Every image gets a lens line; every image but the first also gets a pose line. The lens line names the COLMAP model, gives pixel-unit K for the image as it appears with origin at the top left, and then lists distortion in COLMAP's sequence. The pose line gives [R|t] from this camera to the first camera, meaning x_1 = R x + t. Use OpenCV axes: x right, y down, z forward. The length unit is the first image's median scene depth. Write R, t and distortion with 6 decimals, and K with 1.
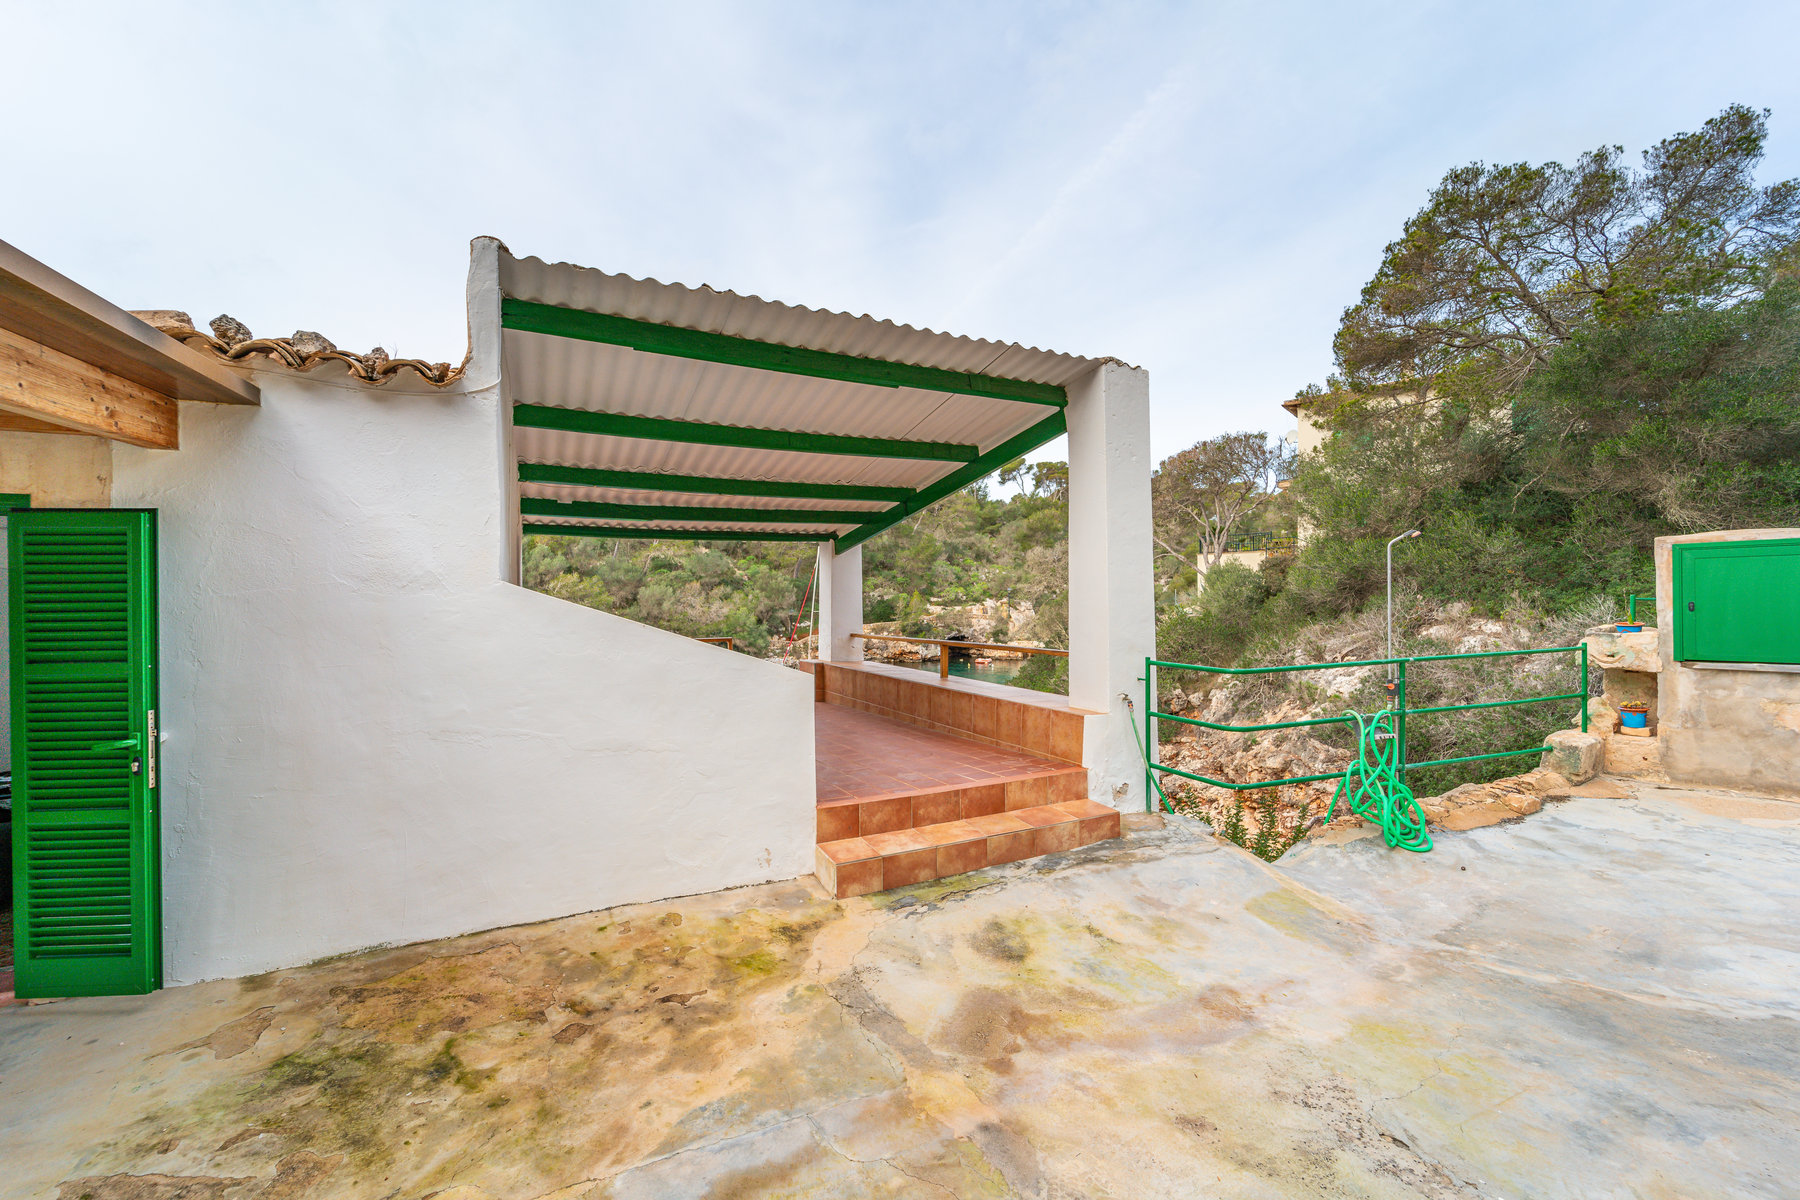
lens RADIAL K [[730.3, 0, 895.4], [0, 730.3, 604.1], [0, 0, 1]] dist [-0.001031, -0.000489]
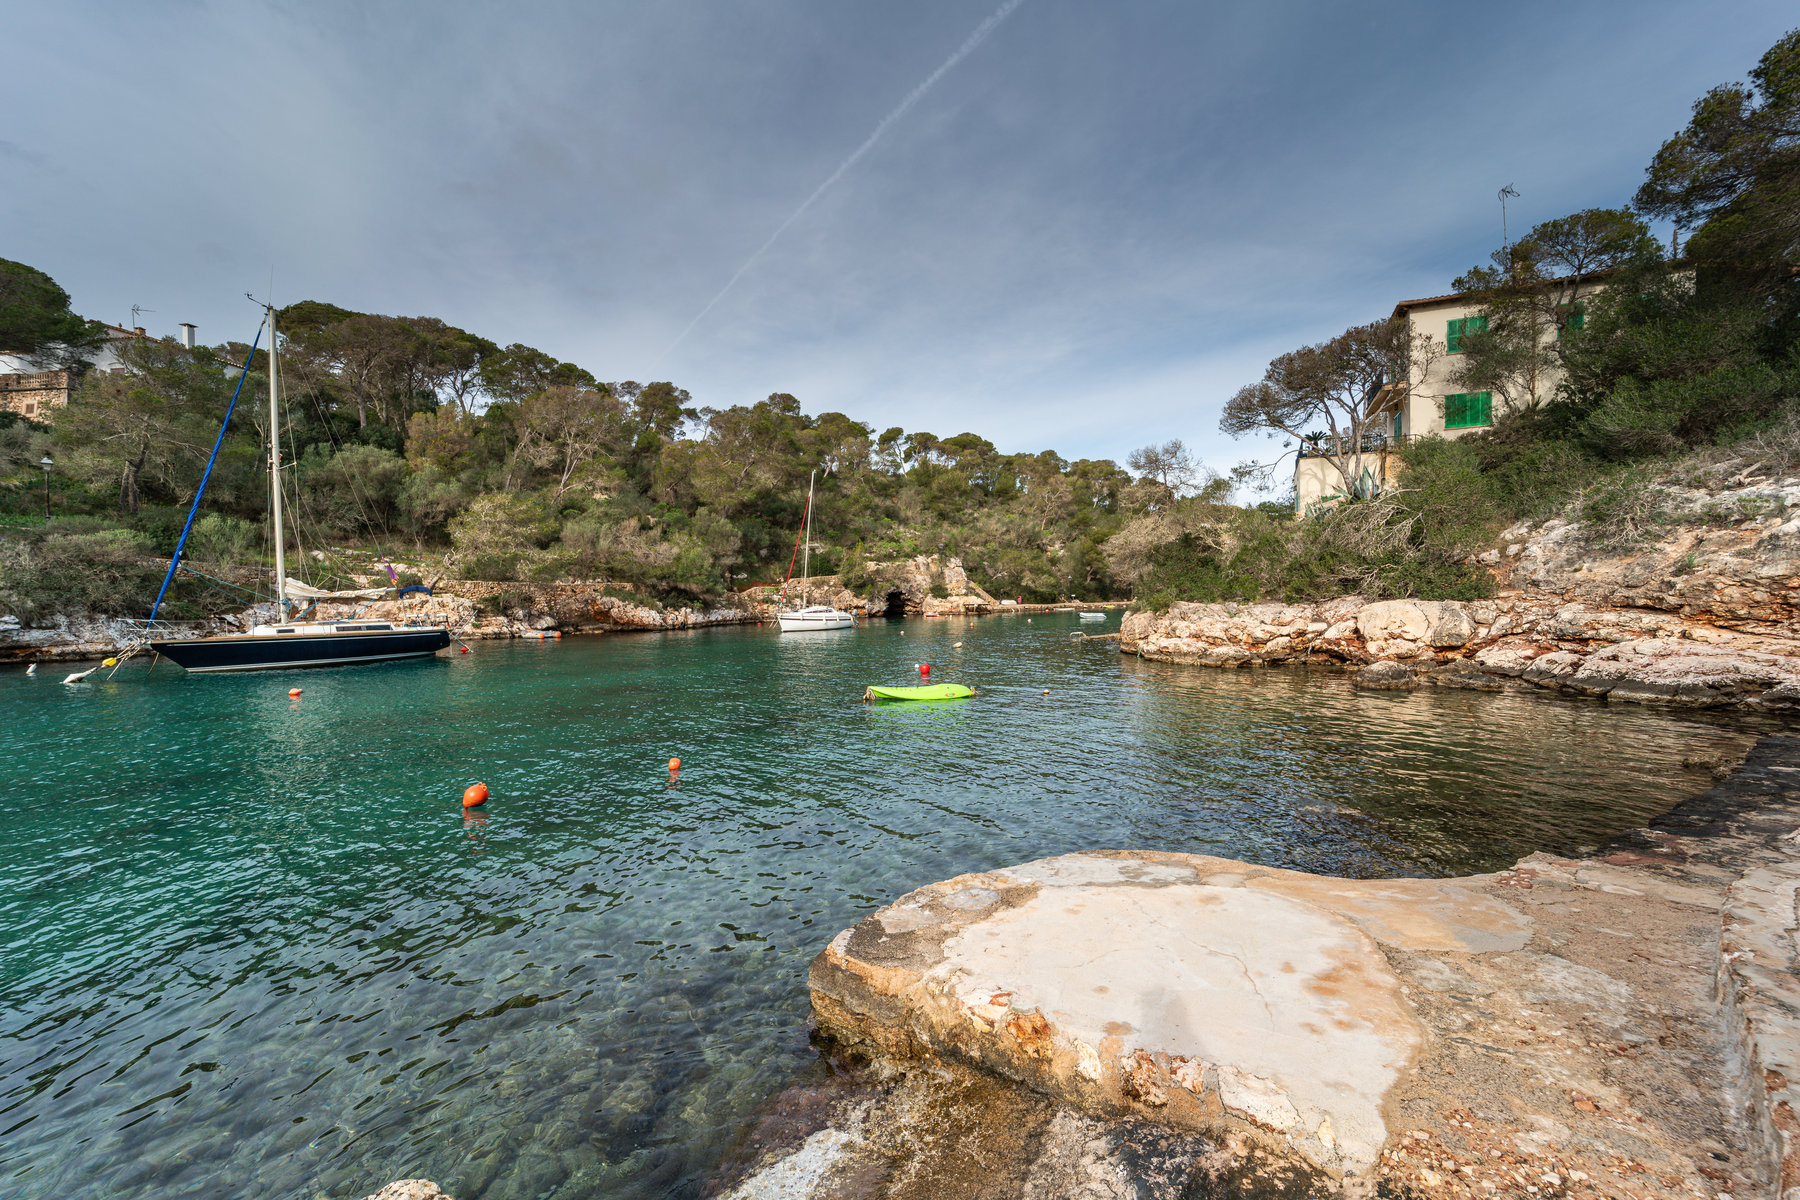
lens RADIAL K [[732.8, 0, 902.4], [0, 732.8, 598.8], [0, 0, 1]] dist [-0.001375, -0.000676]
pose [[0.965015, -0.008475, 0.262059, -0.172287], [0.007439, 0.999960, 0.004947, 0.052978], [-0.262090, -0.002824, 0.965039, 0.088130]]
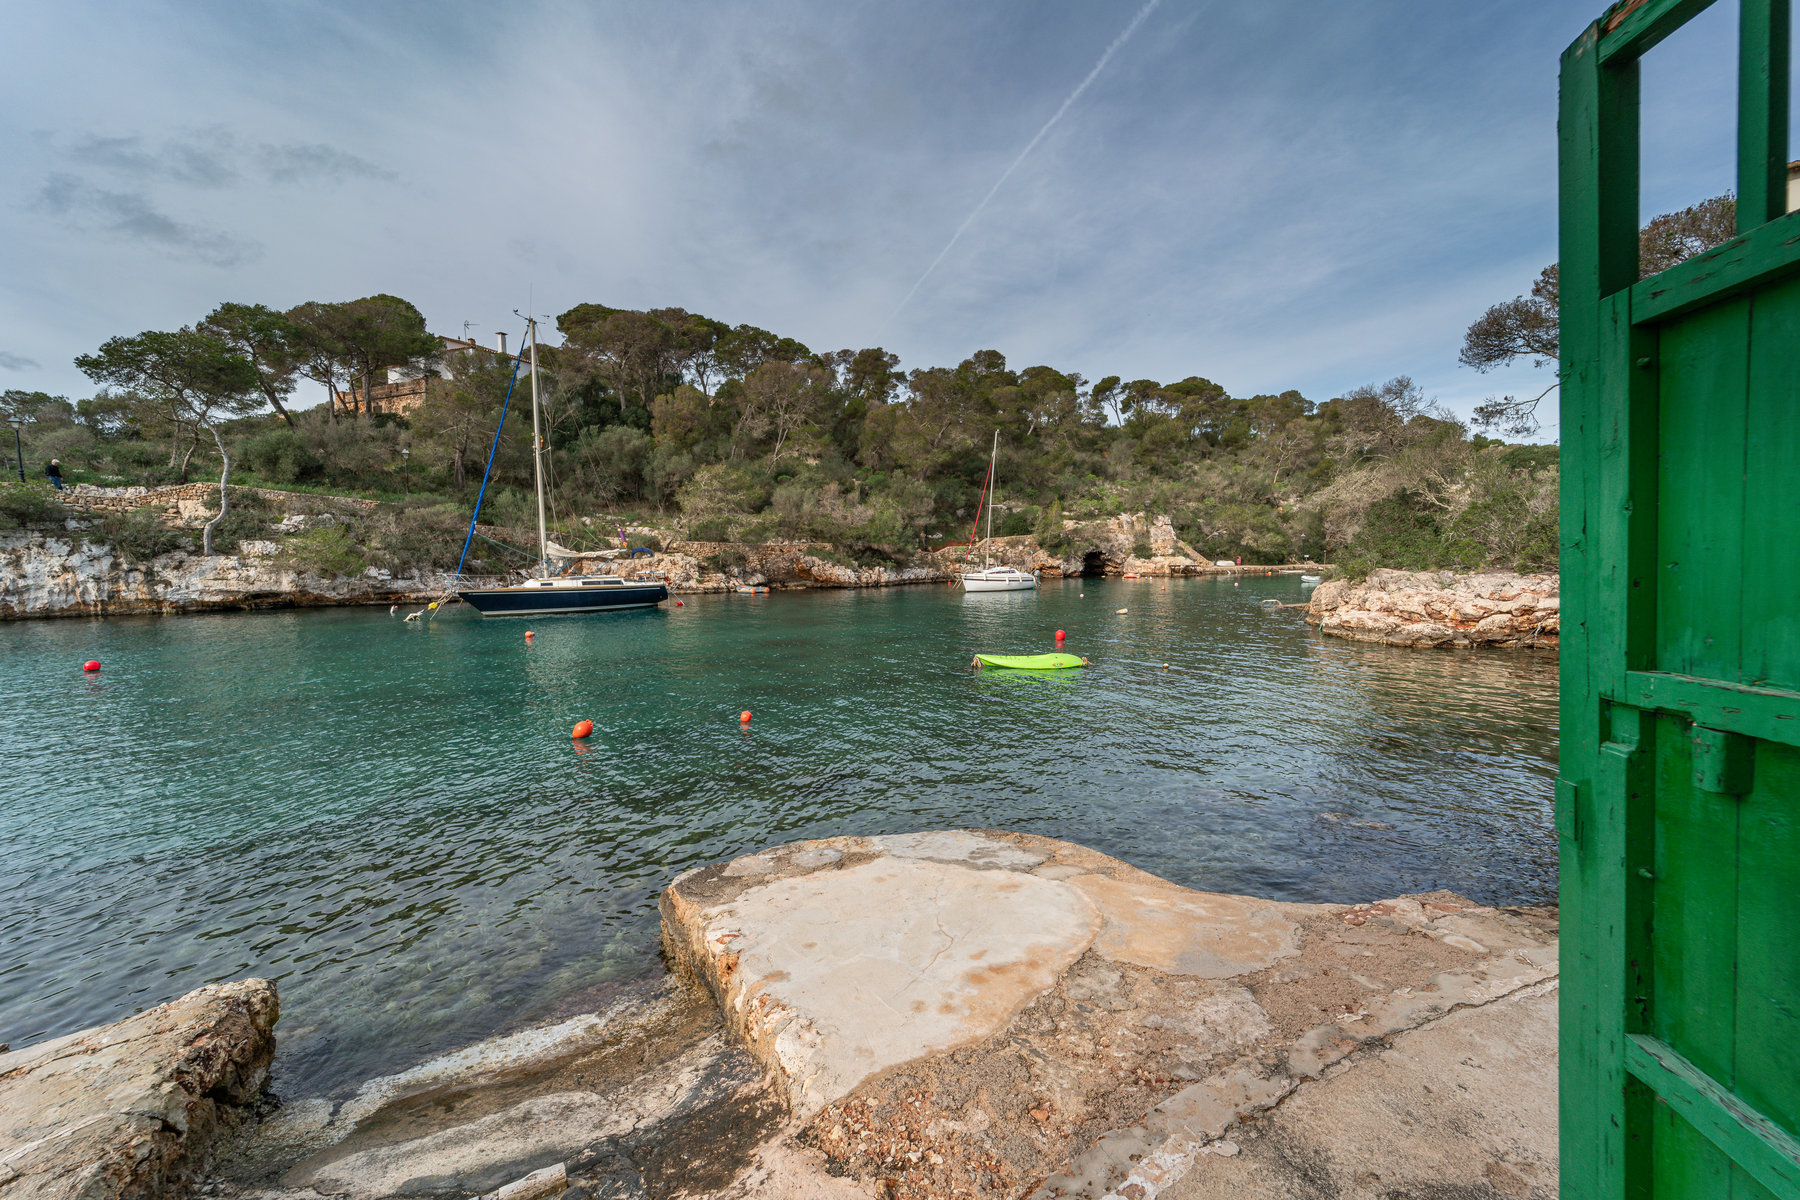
lens RADIAL K [[730.3, 0, 895.4], [0, 730.3, 604.1], [0, 0, 1]] dist [-0.001031, -0.000489]
pose [[0.999074, 0.000228, -0.043030, -0.138807], [0.002755, 0.997595, 0.069264, 0.049845], [0.042942, -0.069319, 0.996670, 0.078836]]
